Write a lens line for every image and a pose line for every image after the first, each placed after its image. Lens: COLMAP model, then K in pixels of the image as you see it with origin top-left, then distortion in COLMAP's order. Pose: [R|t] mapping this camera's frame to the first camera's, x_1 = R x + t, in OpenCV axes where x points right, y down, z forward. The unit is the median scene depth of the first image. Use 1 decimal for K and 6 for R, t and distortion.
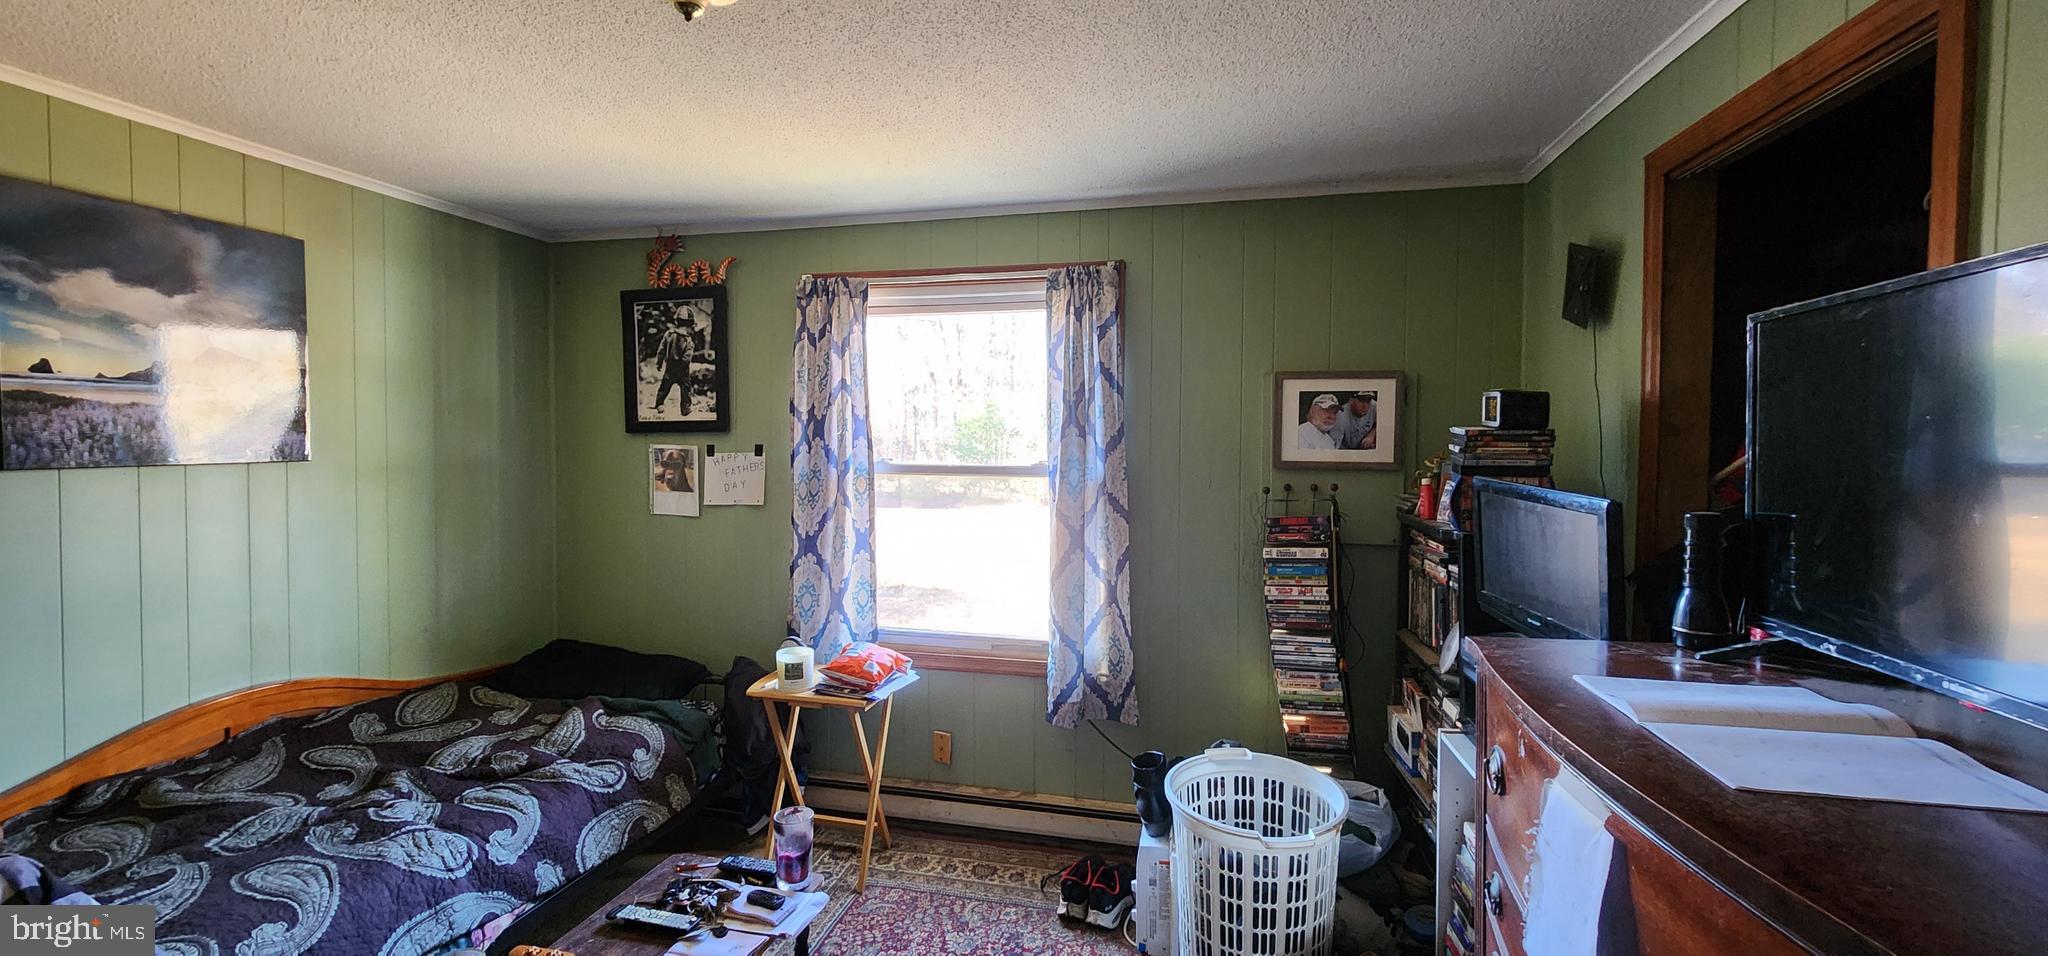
lens RADIAL K [[834.5, 0, 1018.8], [0, 834.5, 487.5], [0, 0, 1]] dist [0.000176, 0.000072]
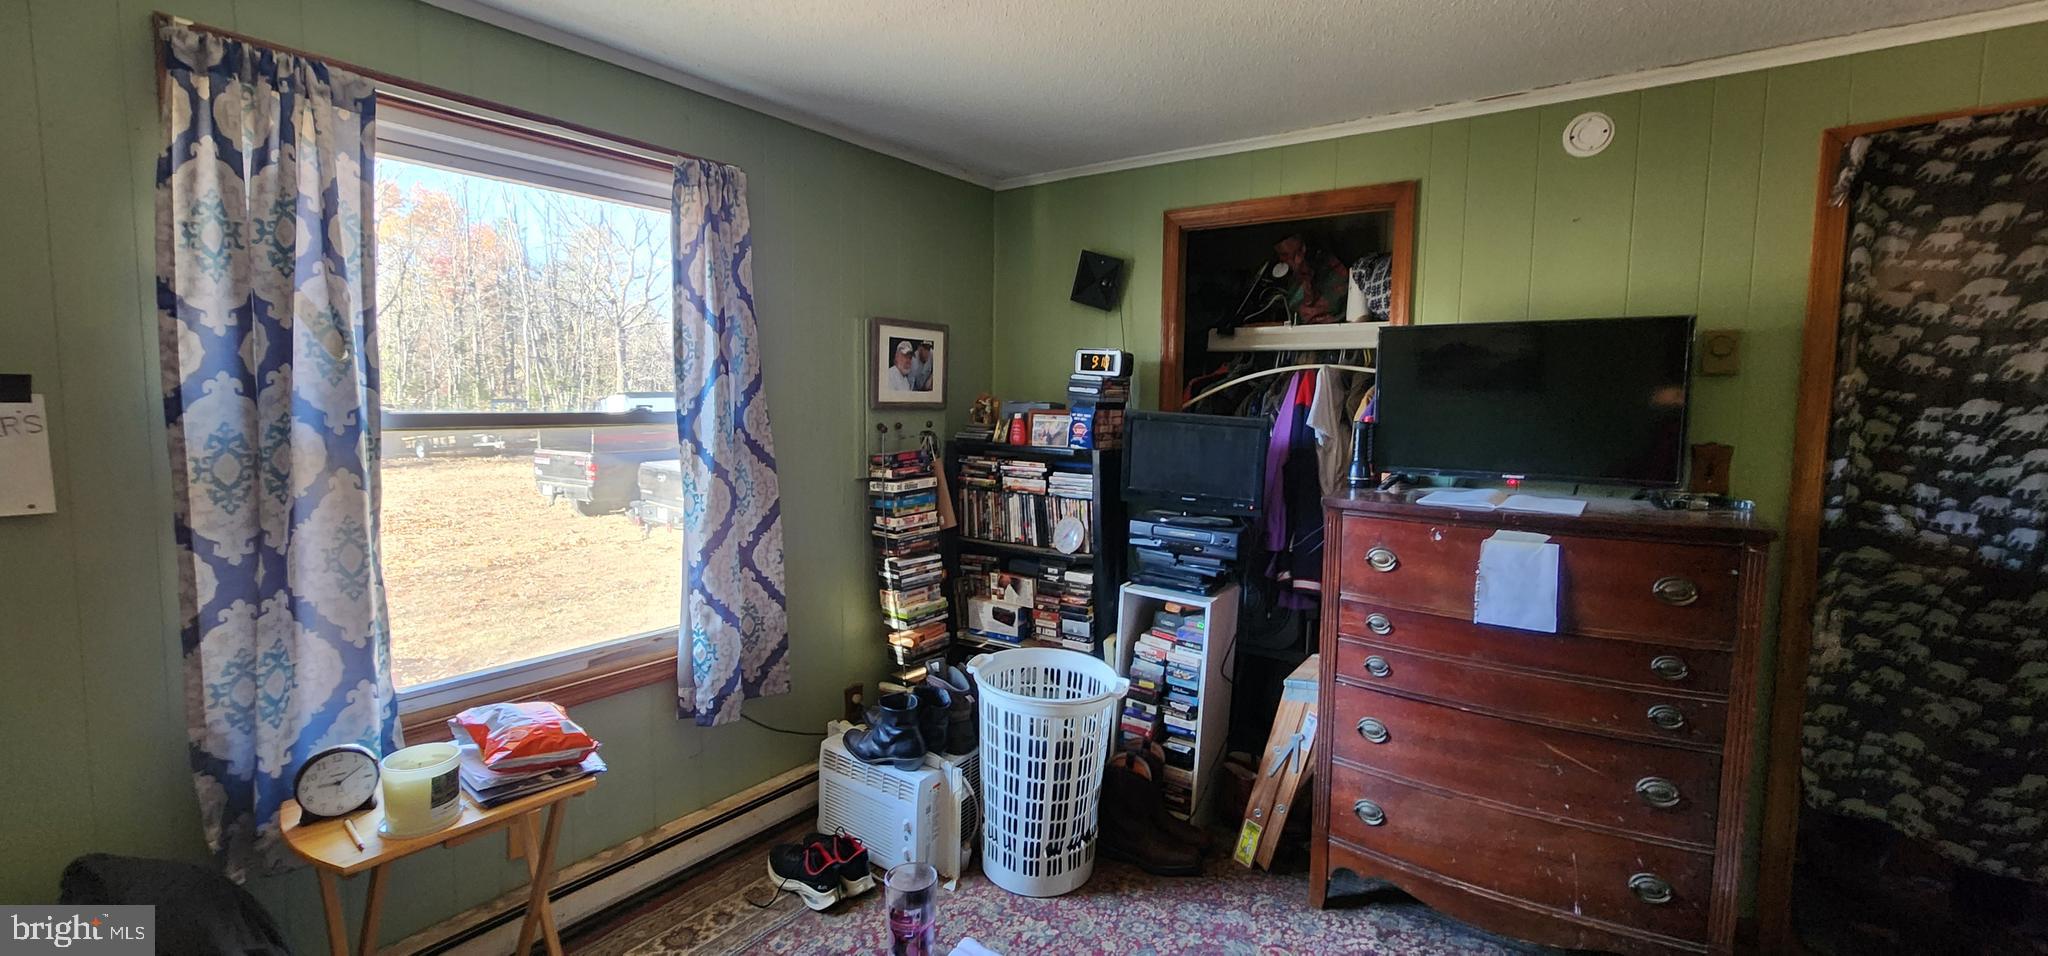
lens RADIAL K [[843.5, 0, 1024.0], [0, 843.5, 478.0], [0, 0, 1]] dist [-0.000157, 0.000132]
pose [[0.376644, -0.092549, 0.921723, -0.599439], [0.039832, 0.995695, 0.083700, -0.016916], [-0.925501, 0.005189, 0.378709, 0.408634]]
